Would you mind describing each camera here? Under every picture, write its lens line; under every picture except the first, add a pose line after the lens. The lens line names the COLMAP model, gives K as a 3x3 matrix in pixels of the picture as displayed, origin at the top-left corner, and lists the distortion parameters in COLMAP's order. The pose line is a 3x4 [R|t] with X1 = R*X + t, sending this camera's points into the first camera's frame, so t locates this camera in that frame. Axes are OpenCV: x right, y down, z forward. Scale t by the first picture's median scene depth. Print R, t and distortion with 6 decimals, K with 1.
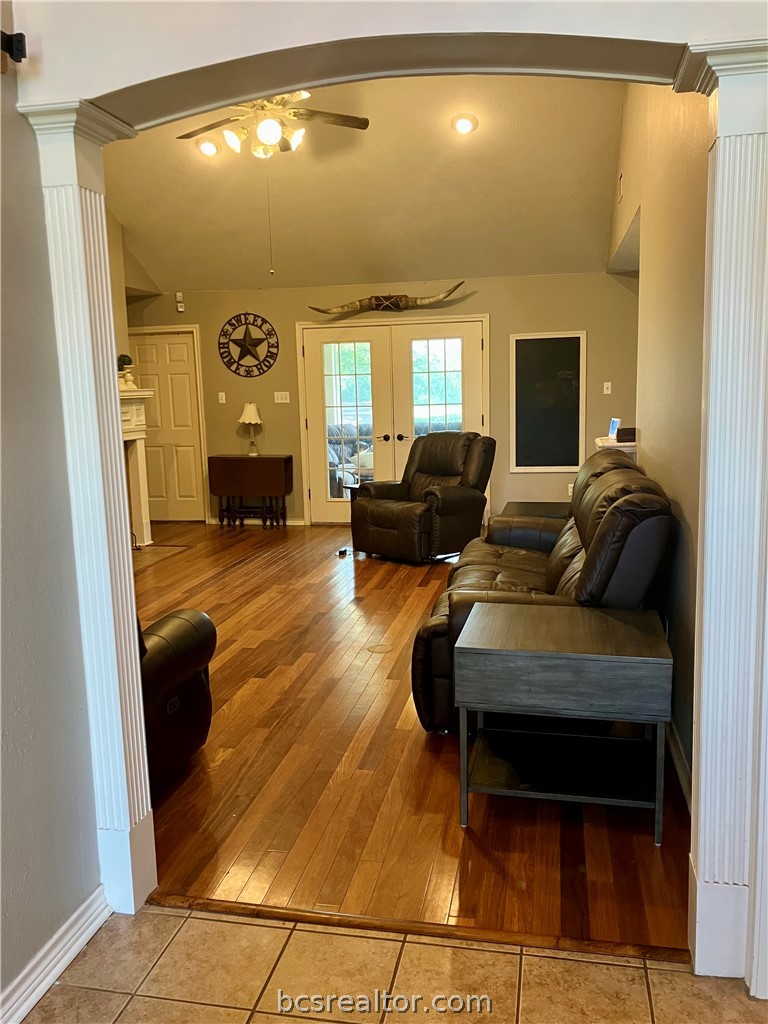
lens RADIAL K [[823.3, 0, 384.0], [0, 823.3, 512.0], [0, 0, 1]] dist [0.027208, -0.016673]
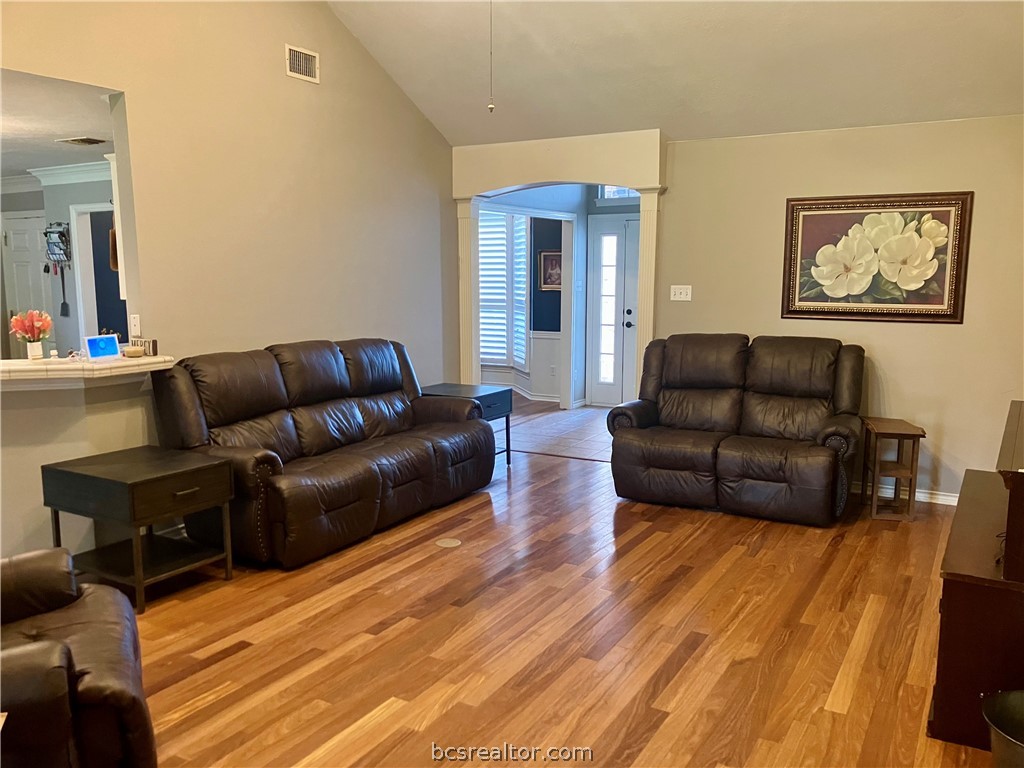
lens RADIAL K [[823.3, 0, 521.8], [0, 823.3, 384.5], [0, 0, 1]] dist [0.027208, -0.016673]
pose [[-0.947598, -0.021223, 0.318760, -0.224024], [0.069324, 0.960354, 0.270025, -0.159263], [-0.311853, 0.277973, -0.908558, 1.001211]]
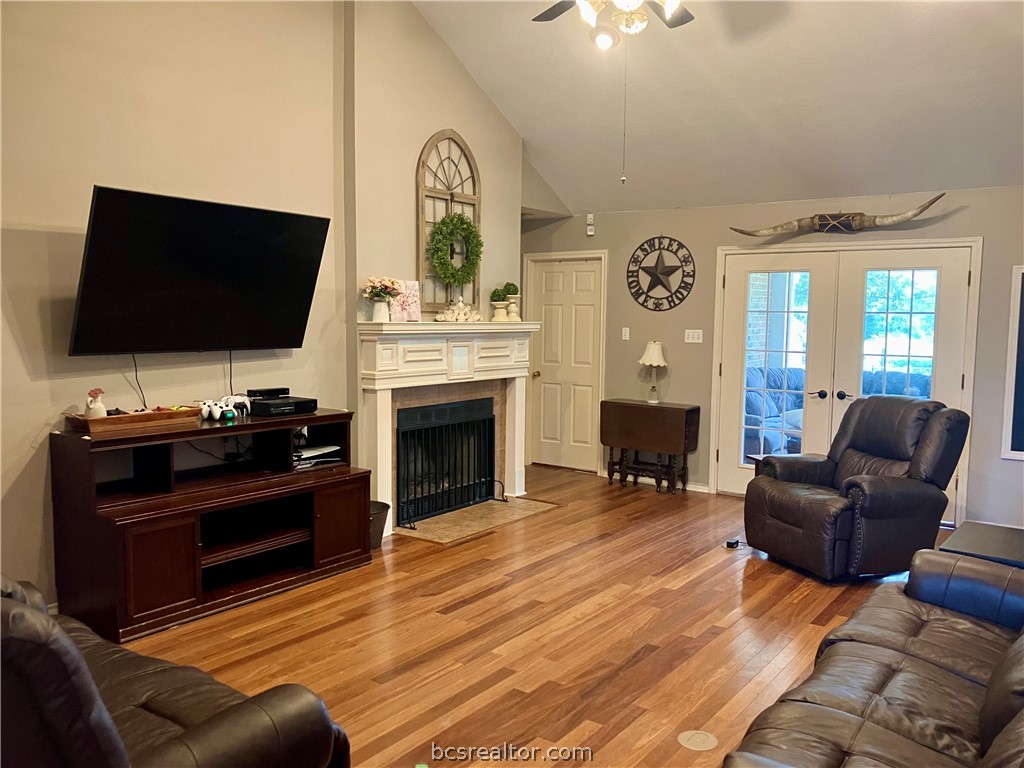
lens RADIAL K [[823.3, 0, 521.8], [0, 823.3, 384.5], [0, 0, 1]] dist [0.027208, -0.016673]
pose [[0.908464, 0.072105, -0.411697, 0.064976], [-0.096067, 0.994658, -0.037778, -0.042543], [0.406774, 0.073870, 0.910537, 0.174652]]
